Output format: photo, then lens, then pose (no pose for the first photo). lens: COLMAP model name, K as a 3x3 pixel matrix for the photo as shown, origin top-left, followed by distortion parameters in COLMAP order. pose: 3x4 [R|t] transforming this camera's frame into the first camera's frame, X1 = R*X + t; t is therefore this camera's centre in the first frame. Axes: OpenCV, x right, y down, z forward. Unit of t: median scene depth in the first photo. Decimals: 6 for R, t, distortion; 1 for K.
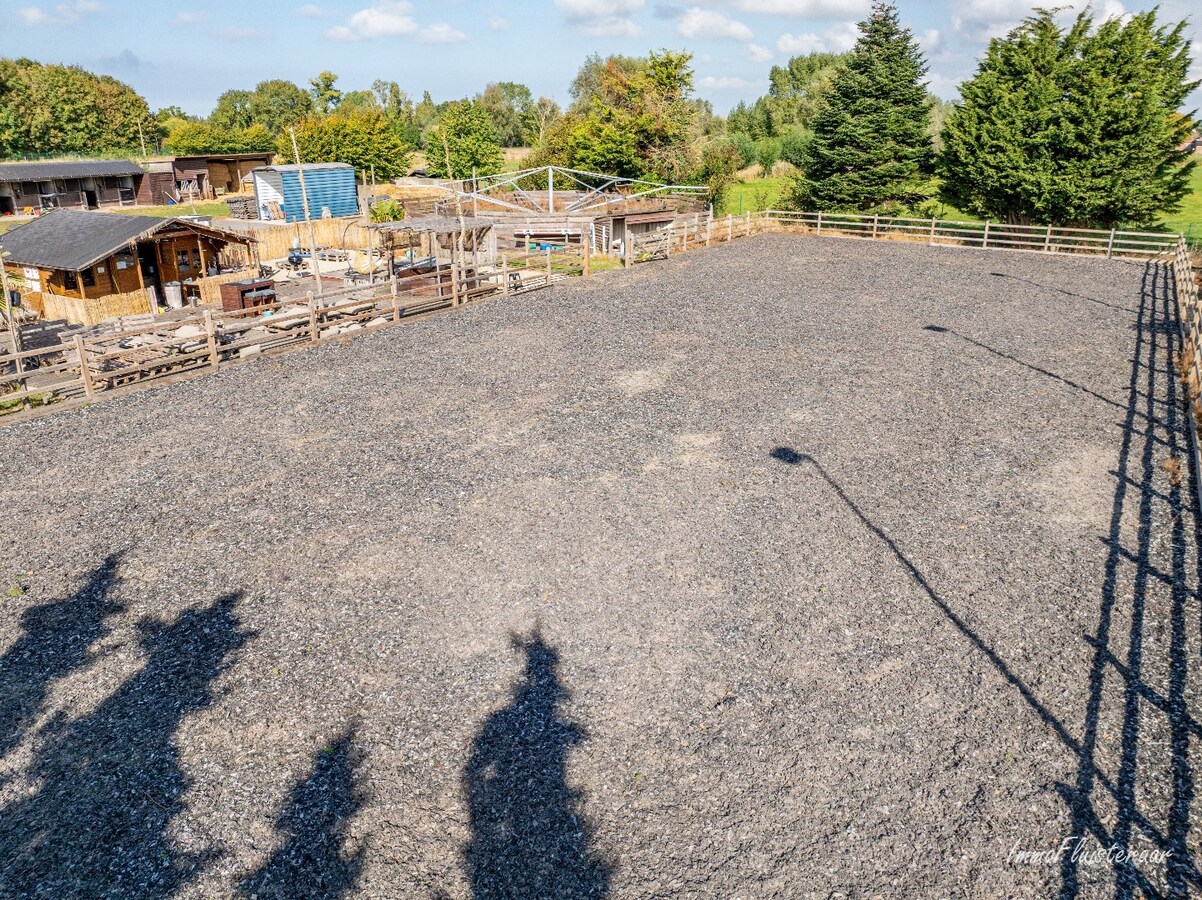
lens RADIAL K [[861.1, 0, 601.0], [0, 861.1, 450.0], [0, 0, 1]] dist [-0.025140, -0.000508]
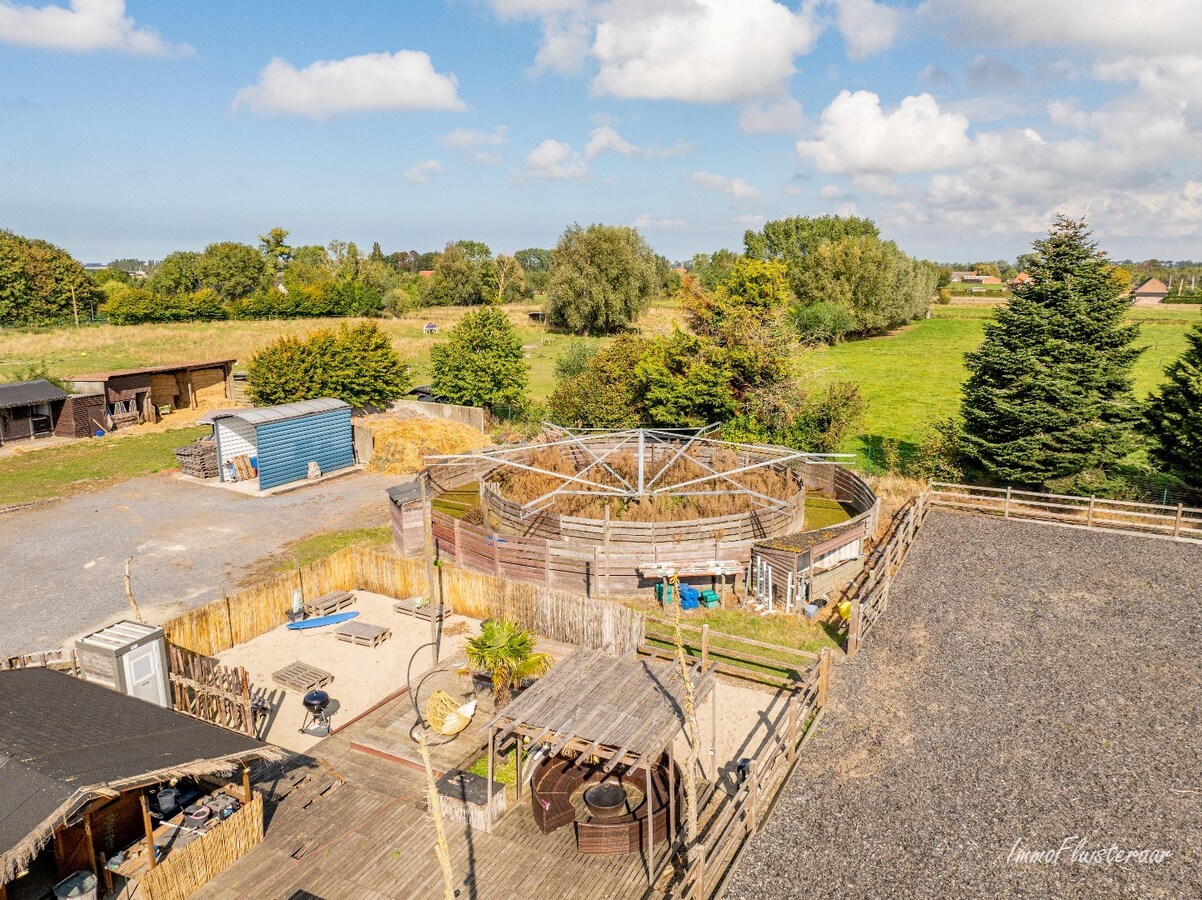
lens RADIAL K [[861.1, 0, 601.0], [0, 861.1, 450.0], [0, 0, 1]] dist [-0.025140, -0.000508]
pose [[0.997440, -0.014650, 0.069992, -0.095378], [0.025113, 0.988210, -0.151028, -0.134894], [-0.066954, 0.152399, 0.986049, 0.189493]]
